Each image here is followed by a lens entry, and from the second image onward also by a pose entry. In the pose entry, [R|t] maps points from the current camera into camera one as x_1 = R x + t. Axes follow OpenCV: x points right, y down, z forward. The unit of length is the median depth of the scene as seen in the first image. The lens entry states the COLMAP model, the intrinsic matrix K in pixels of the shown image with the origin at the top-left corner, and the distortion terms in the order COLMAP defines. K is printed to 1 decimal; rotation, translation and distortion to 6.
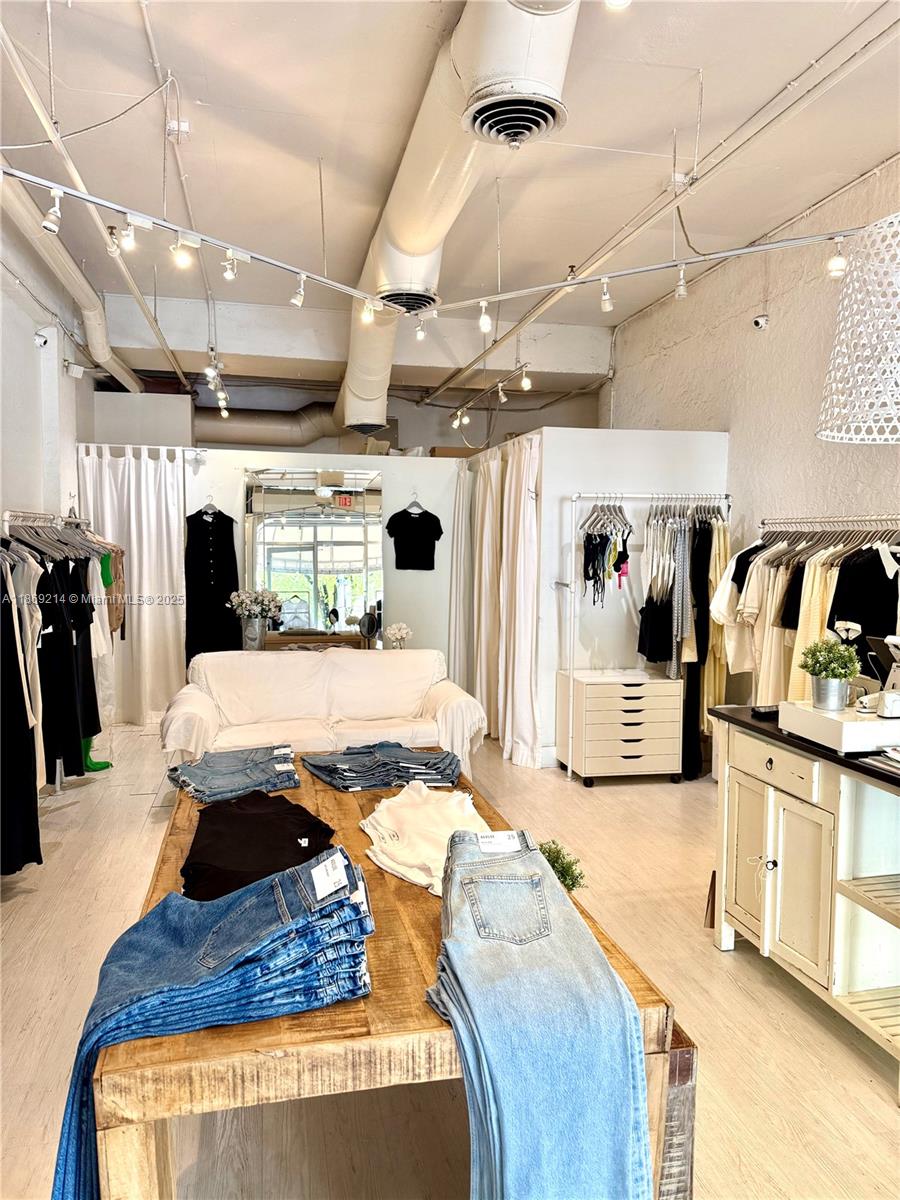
lens RADIAL K [[842.8, 0, 450.0], [0, 842.8, 600.0], [0, 0, 1]] dist [0.038903, -0.053969]
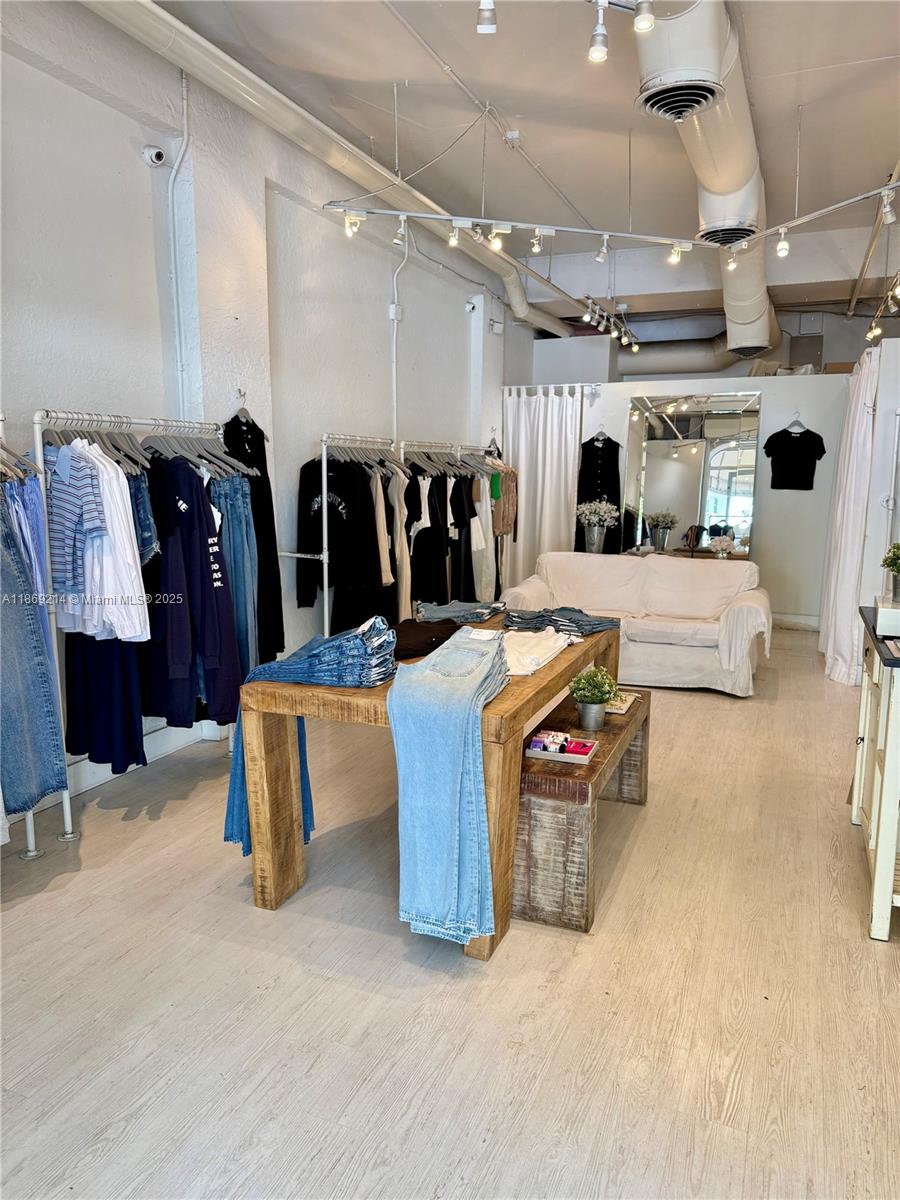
lens RADIAL K [[848.1, 0, 450.0], [0, 848.1, 600.0], [0, 0, 1]] dist [0.141313, -0.250524]
pose [[0.817340, 0.080435, -0.570514, 0.263236], [-0.034881, 0.995299, 0.090354, 0.020214], [0.575099, -0.053950, 0.816303, -0.107303]]
